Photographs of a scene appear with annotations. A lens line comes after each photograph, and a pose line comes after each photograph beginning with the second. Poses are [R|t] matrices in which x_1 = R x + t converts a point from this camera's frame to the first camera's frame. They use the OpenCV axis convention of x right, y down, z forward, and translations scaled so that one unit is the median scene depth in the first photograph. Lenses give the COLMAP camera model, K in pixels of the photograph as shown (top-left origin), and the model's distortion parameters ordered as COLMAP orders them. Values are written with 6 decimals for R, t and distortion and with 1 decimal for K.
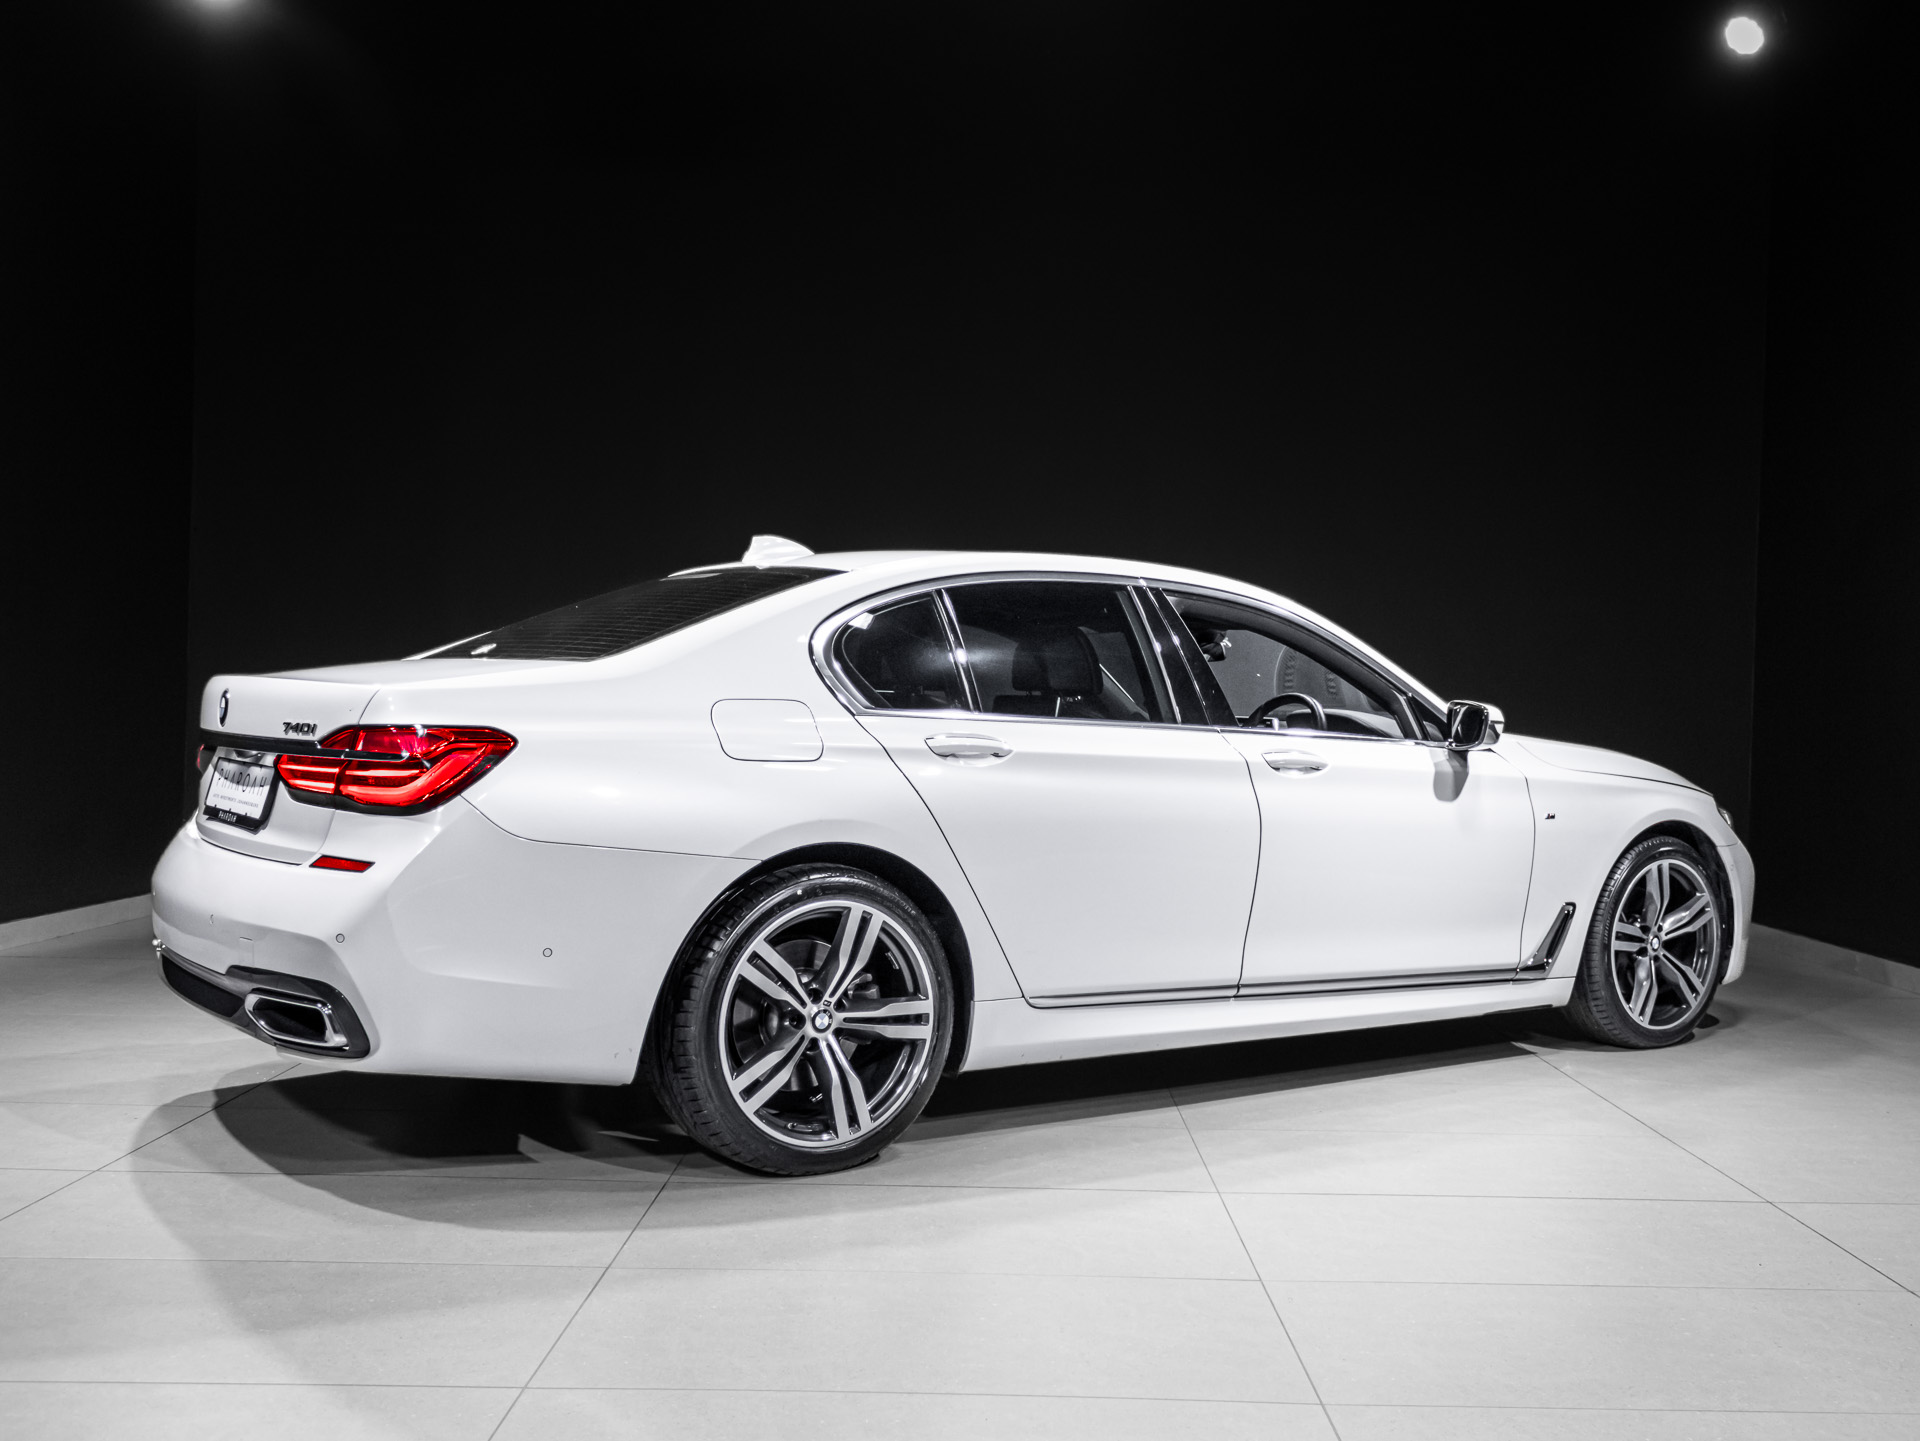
lens RADIAL K [[1836.8, 0, 1018.8], [0, 1836.8, 717.0], [0, 0, 1]] dist [0.036031, -0.020835]
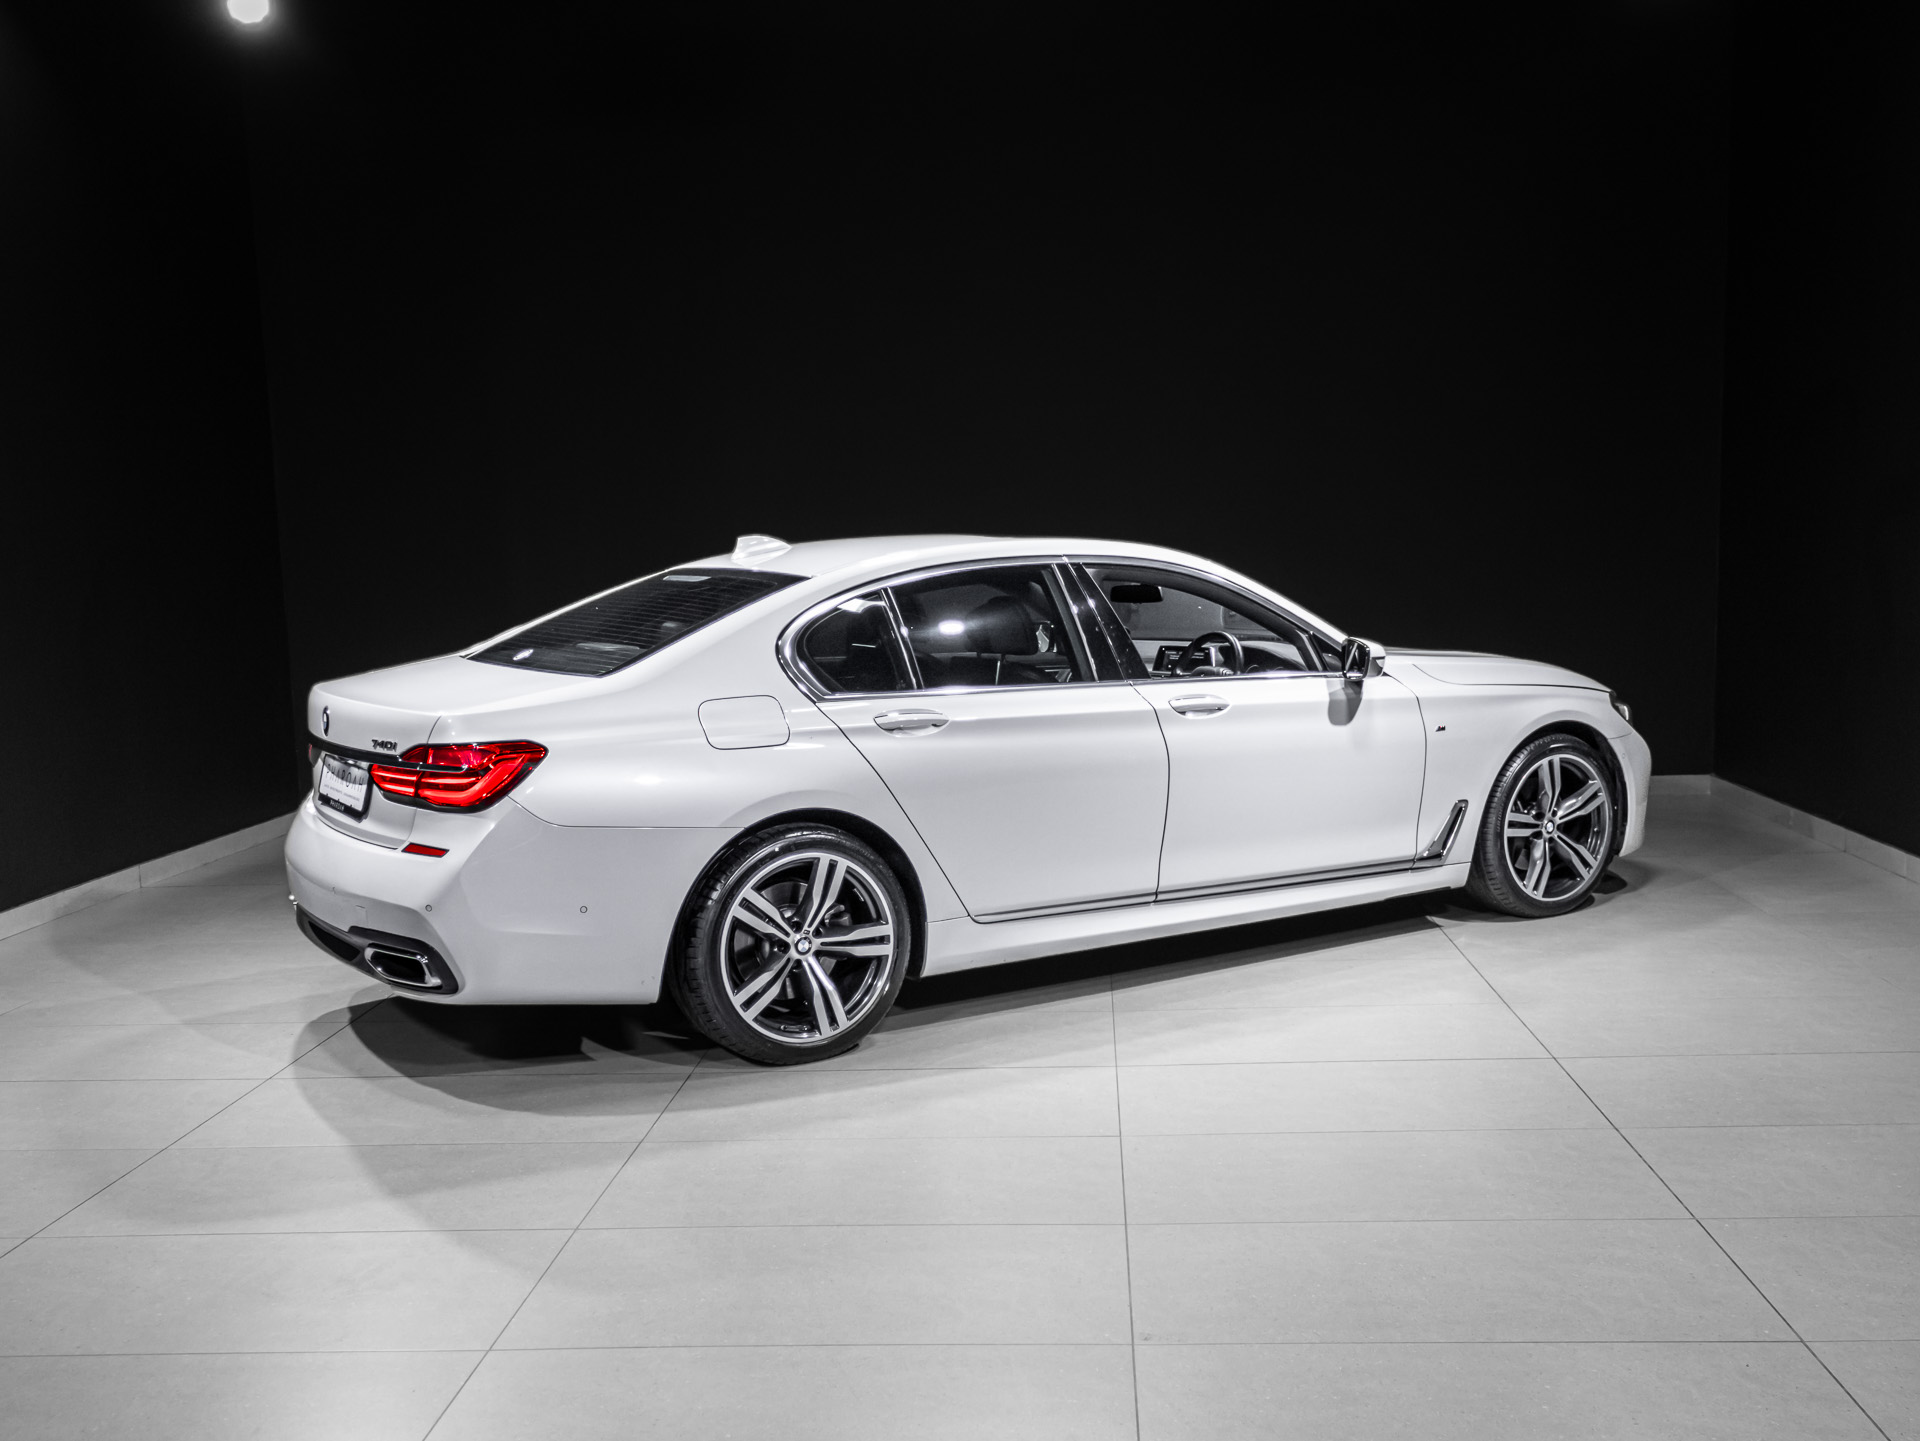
lens RADIAL K [[1903.9, 0, 988.1], [0, 1903.9, 781.3], [0, 0, 1]] dist [0.023796, -0.006298]
pose [[0.996051, -0.046027, -0.075925, 0.122341], [0.055328, 0.990569, 0.125350, -0.103262], [0.069439, -0.129056, 0.989203, -0.275521]]
